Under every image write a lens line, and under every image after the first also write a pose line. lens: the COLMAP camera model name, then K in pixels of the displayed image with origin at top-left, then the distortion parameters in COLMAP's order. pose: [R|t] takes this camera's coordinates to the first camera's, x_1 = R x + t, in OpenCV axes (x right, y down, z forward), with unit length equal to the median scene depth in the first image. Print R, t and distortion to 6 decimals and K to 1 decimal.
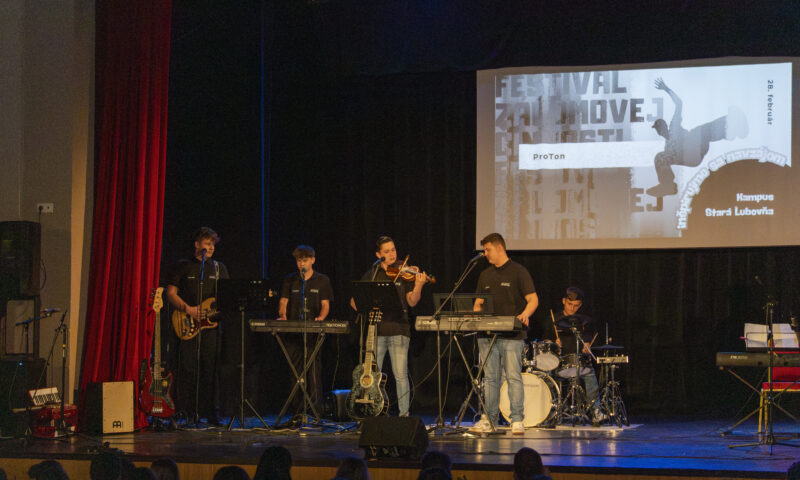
lens RADIAL K [[1796.7, 0, 400.0], [0, 1796.7, 240.0], [0, 0, 1]] dist [-0.019535, -0.575644]
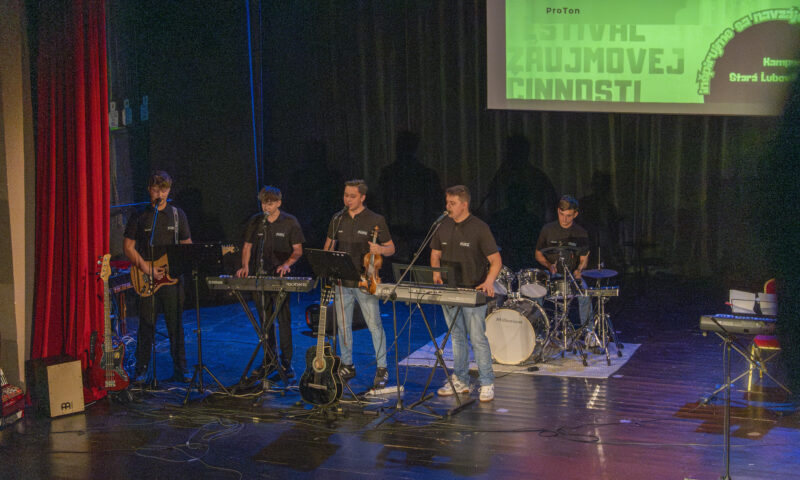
lens RADIAL K [[1796.7, 0, 400.0], [0, 1796.7, 240.0], [0, 0, 1]] dist [-0.019535, -0.575644]
pose [[0.996699, -0.009215, -0.080660, 0.088645], [0.027556, 0.972956, 0.229343, -0.177439], [0.076365, -0.230808, 0.969998, 0.086617]]
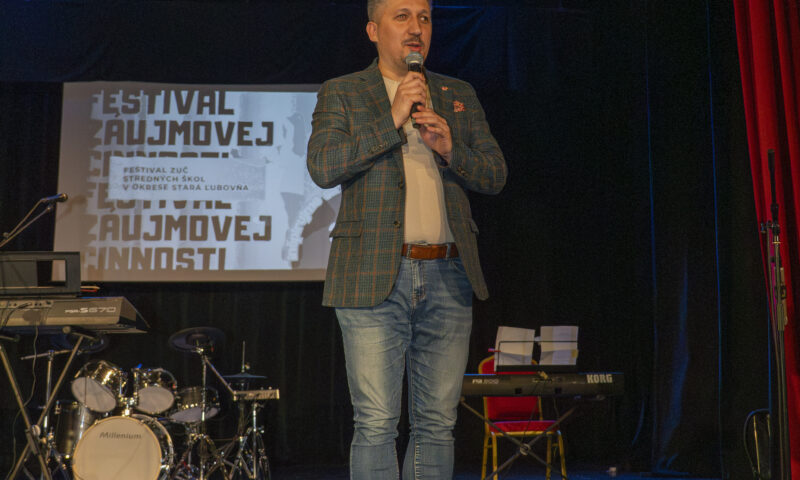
lens RADIAL K [[921.6, 0, 400.0], [0, 921.6, 240.0], [0, 0, 1]] dist [0.000604, -0.010889]
pose [[0.921503, 0.057446, 0.384100, 0.031041], [-0.006870, 0.991256, -0.131771, 0.053803], [-0.388311, 0.118788, 0.913840, 0.648010]]
